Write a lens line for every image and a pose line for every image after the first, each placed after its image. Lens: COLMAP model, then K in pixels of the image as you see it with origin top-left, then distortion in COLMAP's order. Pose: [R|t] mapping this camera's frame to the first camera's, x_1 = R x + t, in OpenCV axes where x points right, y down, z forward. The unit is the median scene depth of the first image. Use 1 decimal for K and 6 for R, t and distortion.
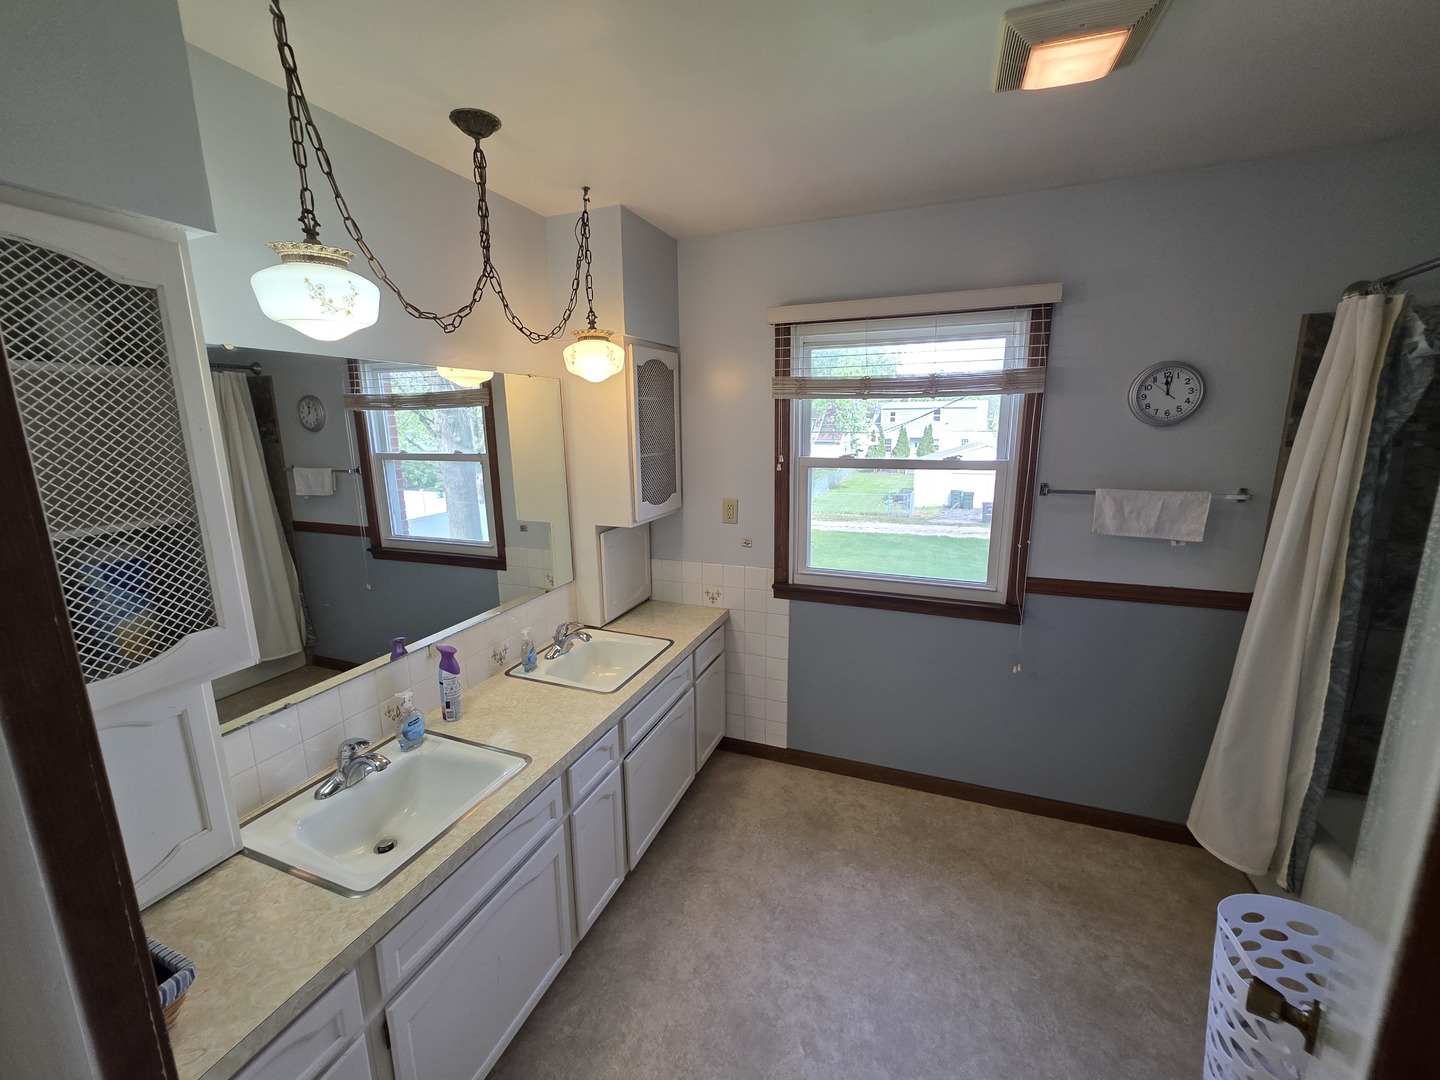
lens RADIAL K [[584.2, 0, 720.0], [0, 584.2, 540.0], [0, 0, 1]] dist [0.000523, -0.000058]
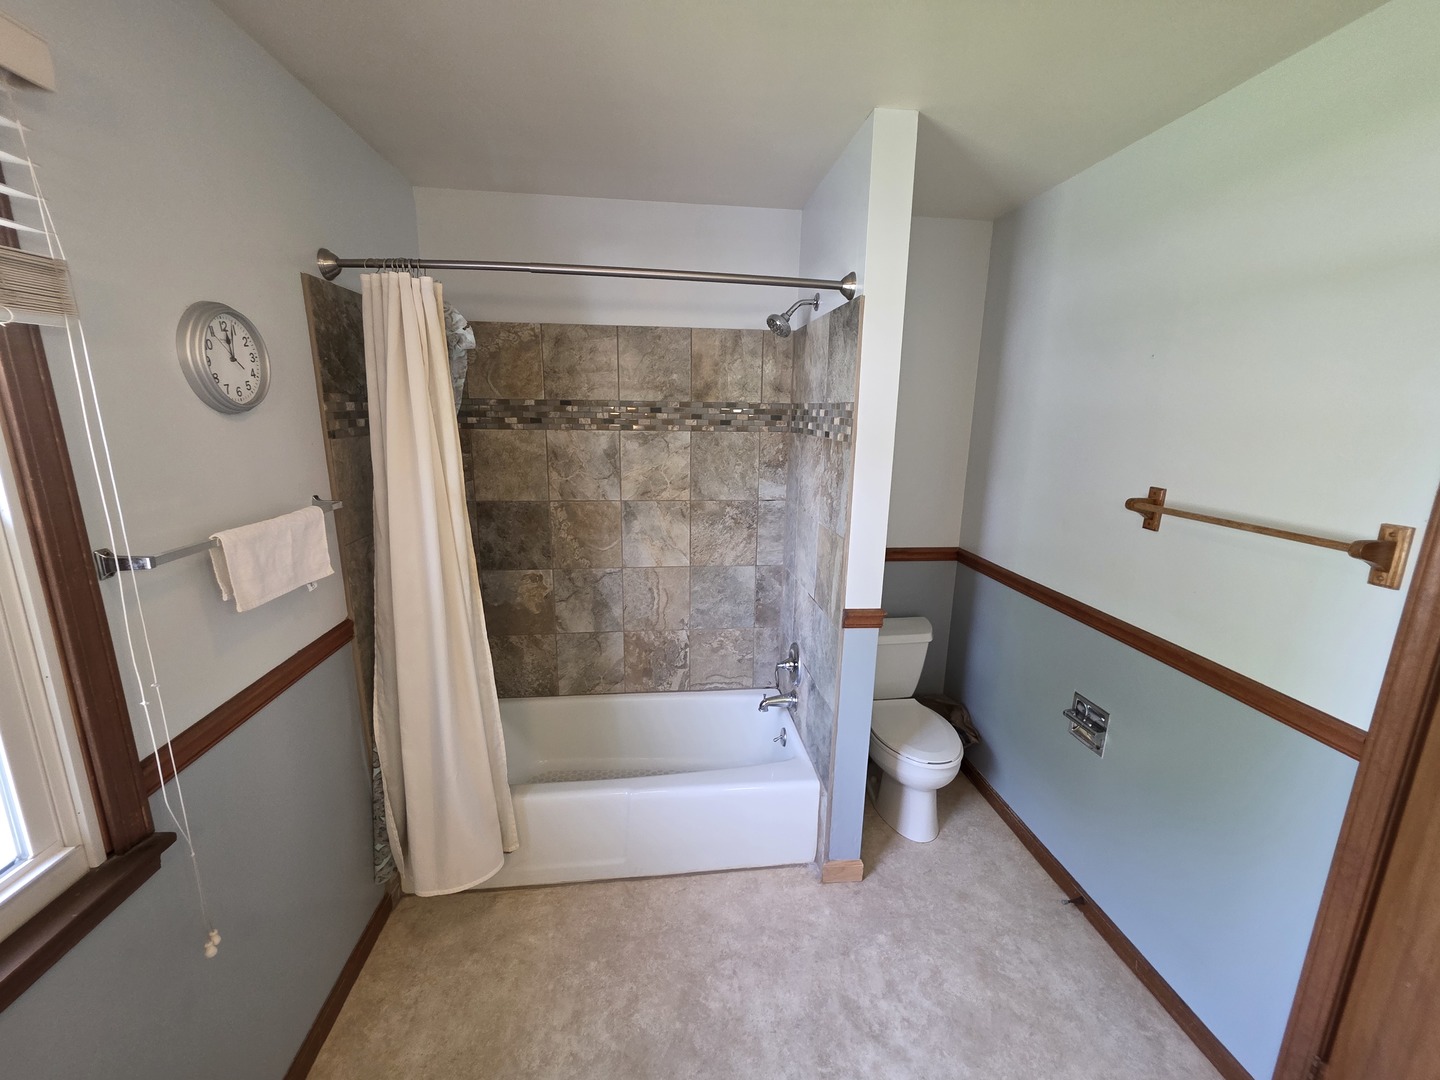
lens RADIAL K [[584.2, 0, 720.0], [0, 584.2, 540.0], [0, 0, 1]] dist [0.000523, -0.000058]
pose [[-0.464879, -0.191290, 0.864463, -0.017289], [0.161806, 0.941582, 0.295369, -0.169818], [-0.870463, 0.277186, -0.406770, 0.850821]]
